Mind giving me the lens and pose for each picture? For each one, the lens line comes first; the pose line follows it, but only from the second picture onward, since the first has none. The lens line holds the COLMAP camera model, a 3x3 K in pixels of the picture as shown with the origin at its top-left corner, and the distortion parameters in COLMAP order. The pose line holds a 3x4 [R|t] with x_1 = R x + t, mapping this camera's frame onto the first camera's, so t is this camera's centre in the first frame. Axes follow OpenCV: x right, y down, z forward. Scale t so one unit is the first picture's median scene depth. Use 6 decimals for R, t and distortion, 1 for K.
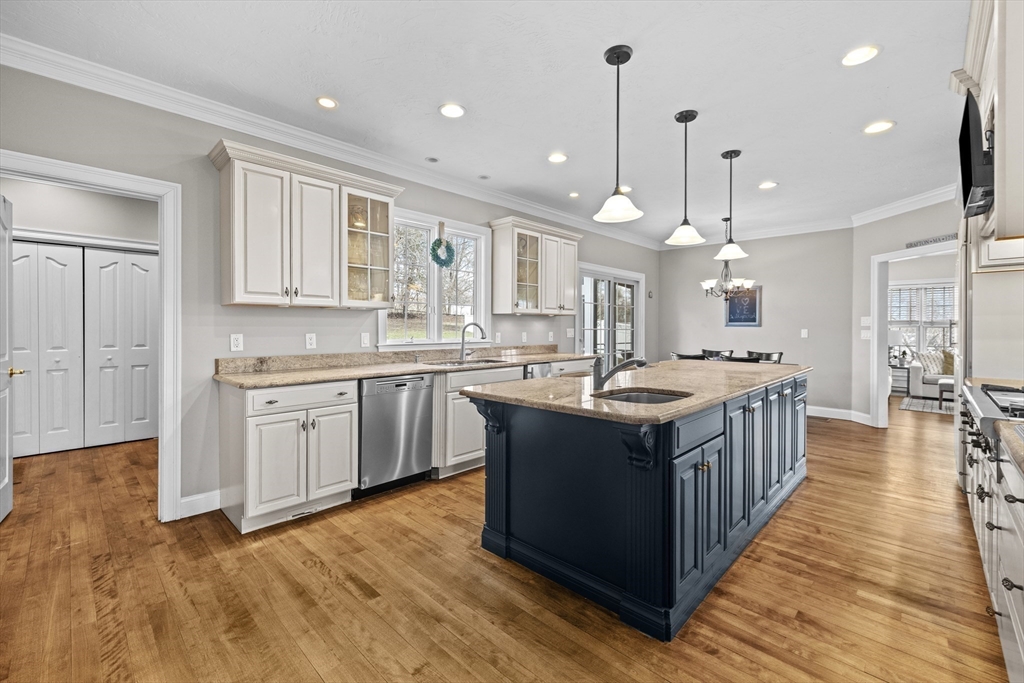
lens RADIAL K [[434.7, 0, 513.9], [0, 434.7, 328.5], [0, 0, 1]] dist [0.001201, 0.000995]
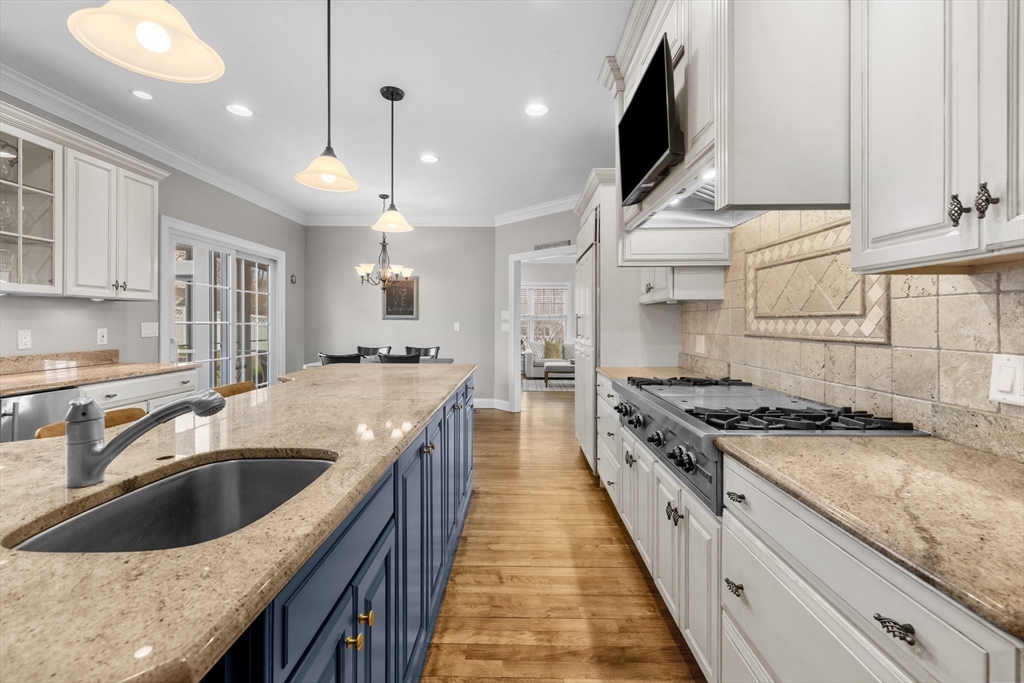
lens RADIAL K [[434.7, 0, 515.6], [0, 434.7, 323.0], [0, 0, 1]] dist [0.001201, 0.000995]
pose [[0.727145, -0.003819, 0.686474, 0.099879], [0.002213, 0.999992, 0.003220, -0.000086], [-0.686481, -0.000822, 0.727148, 0.225937]]
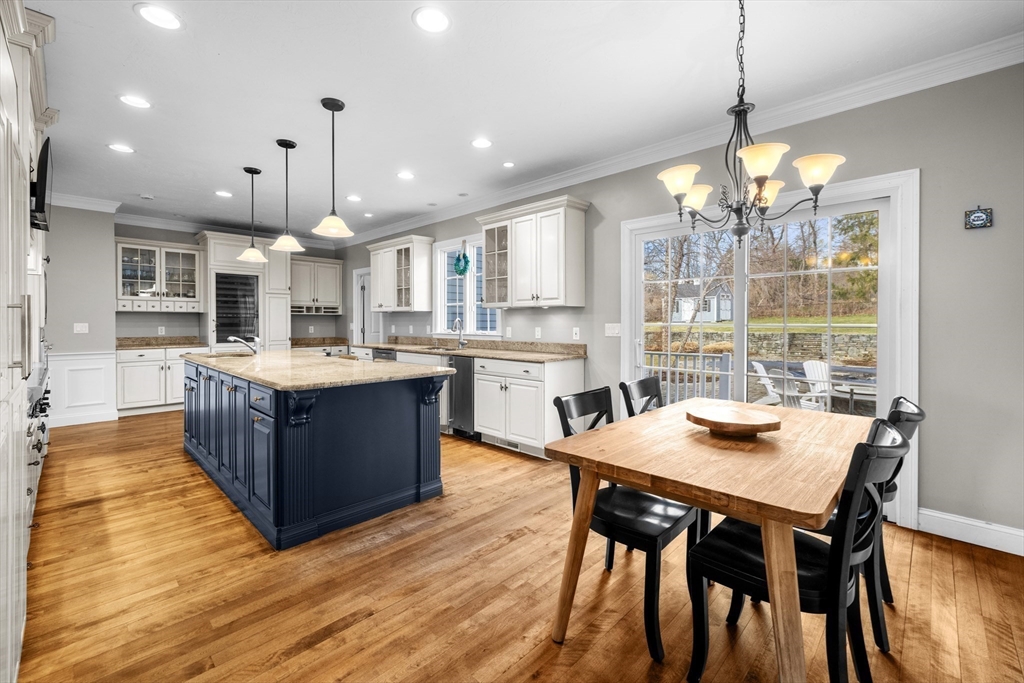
lens RADIAL K [[434.7, 0, 514.7], [0, 434.7, 327.8], [0, 0, 1]] dist [0.001201, 0.000995]
pose [[-0.009752, 0.010076, -0.999902, 0.988961], [-0.003705, 0.999942, 0.010112, 0.000903], [0.999946, 0.003803, -0.009714, 1.023635]]
